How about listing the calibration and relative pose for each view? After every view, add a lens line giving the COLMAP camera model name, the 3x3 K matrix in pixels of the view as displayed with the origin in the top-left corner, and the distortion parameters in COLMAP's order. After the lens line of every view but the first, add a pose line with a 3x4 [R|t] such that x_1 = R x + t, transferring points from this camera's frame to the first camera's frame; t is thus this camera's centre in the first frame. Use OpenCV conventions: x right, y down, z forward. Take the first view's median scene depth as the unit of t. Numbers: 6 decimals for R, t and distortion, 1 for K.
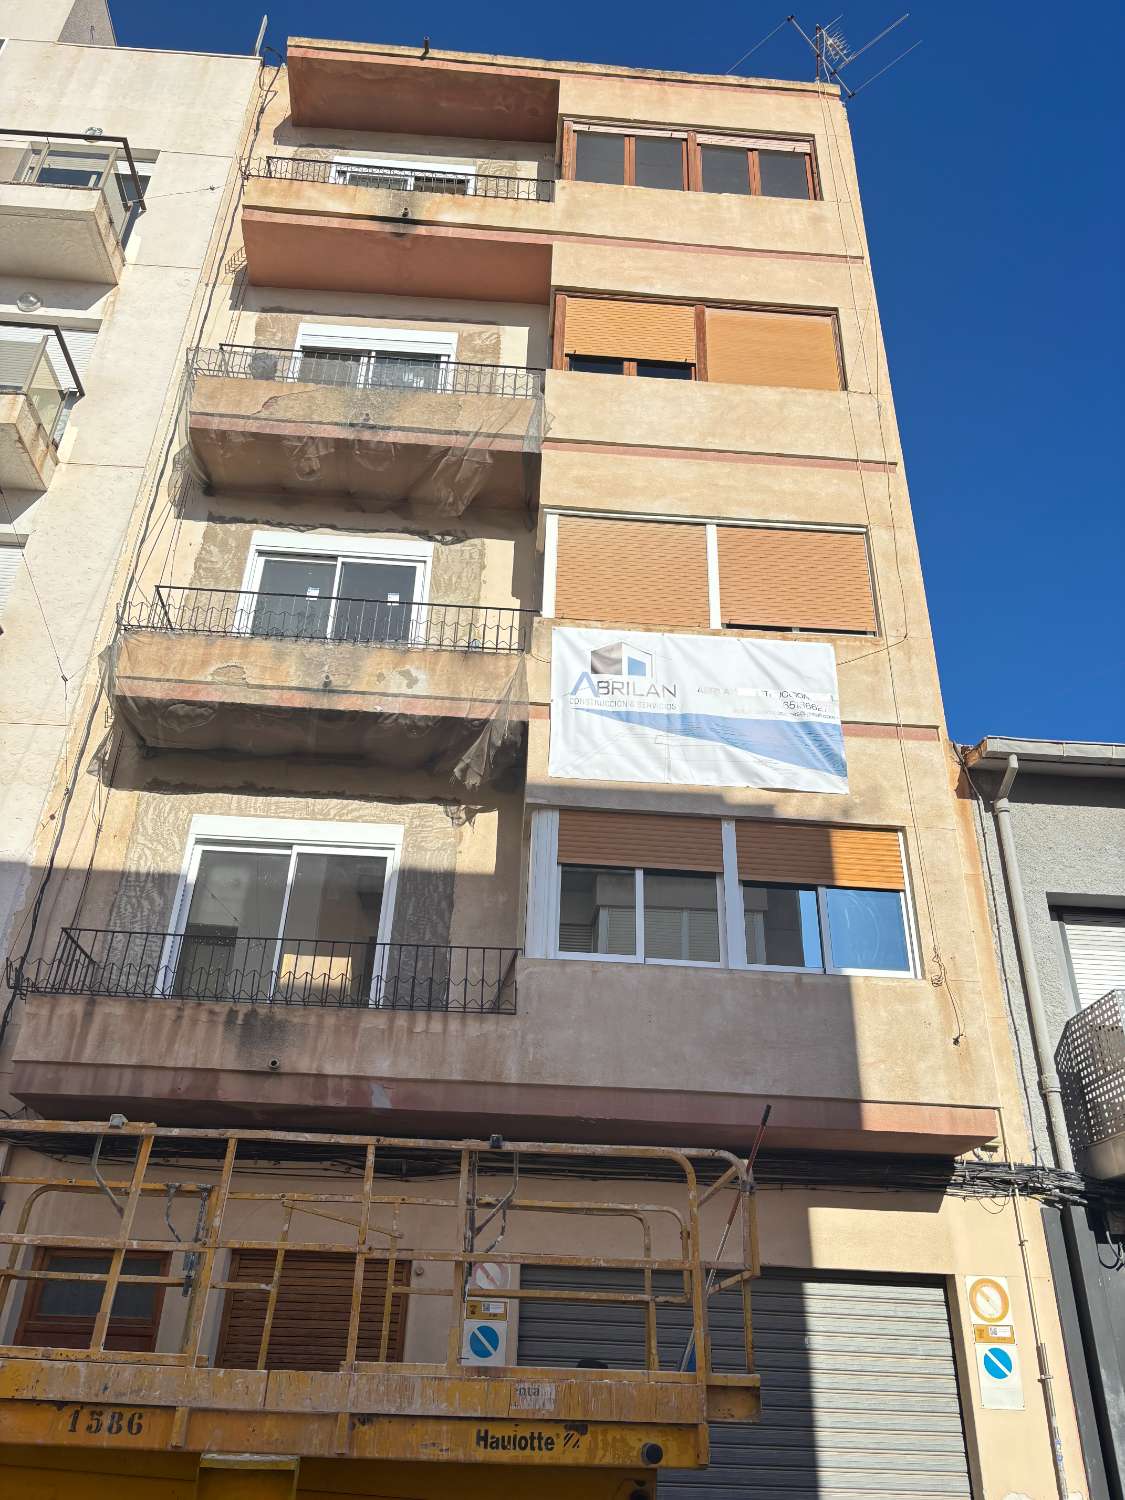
lens RADIAL K [[1116.1, 0, 560.1], [0, 1116.1, 745.7], [0, 0, 1]] dist [0.027810, -0.032851]
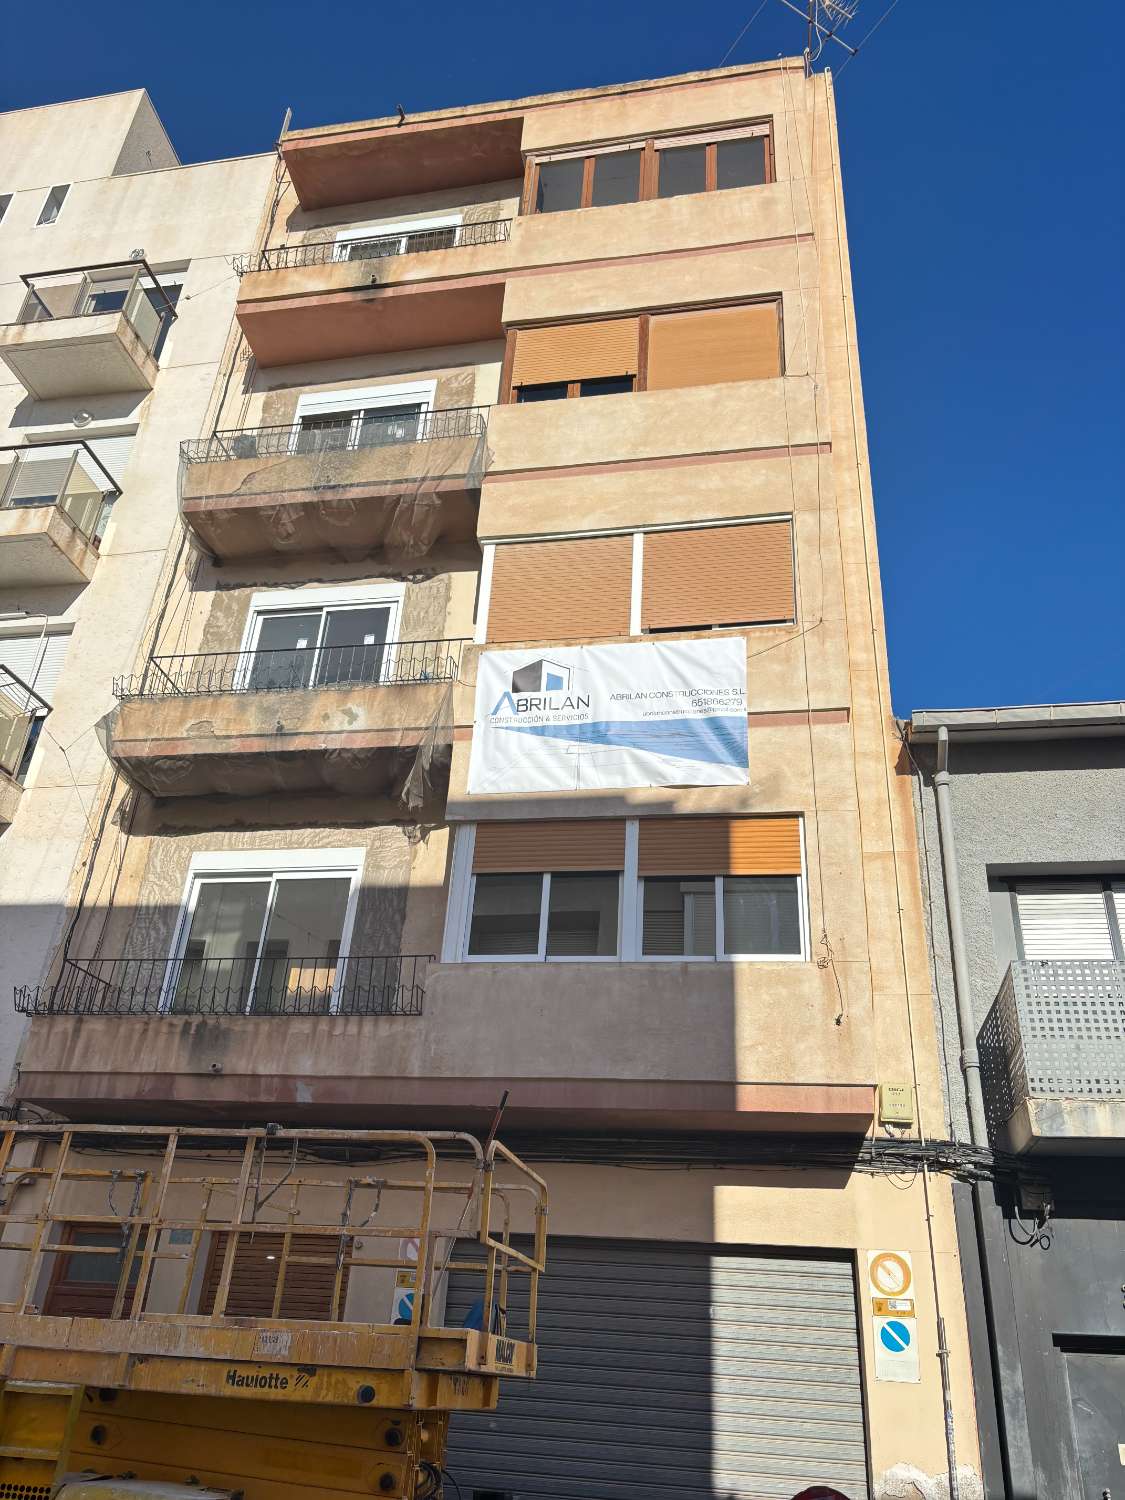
lens RADIAL K [[1116.1, 0, 561.9], [0, 1116.1, 752.5], [0, 0, 1]] dist [0.027810, -0.032851]
pose [[0.969221, -0.097465, -0.226078, 0.318585], [0.100460, 0.994940, 0.001752, -0.004863], [0.224763, -0.024410, 0.974108, -0.034529]]
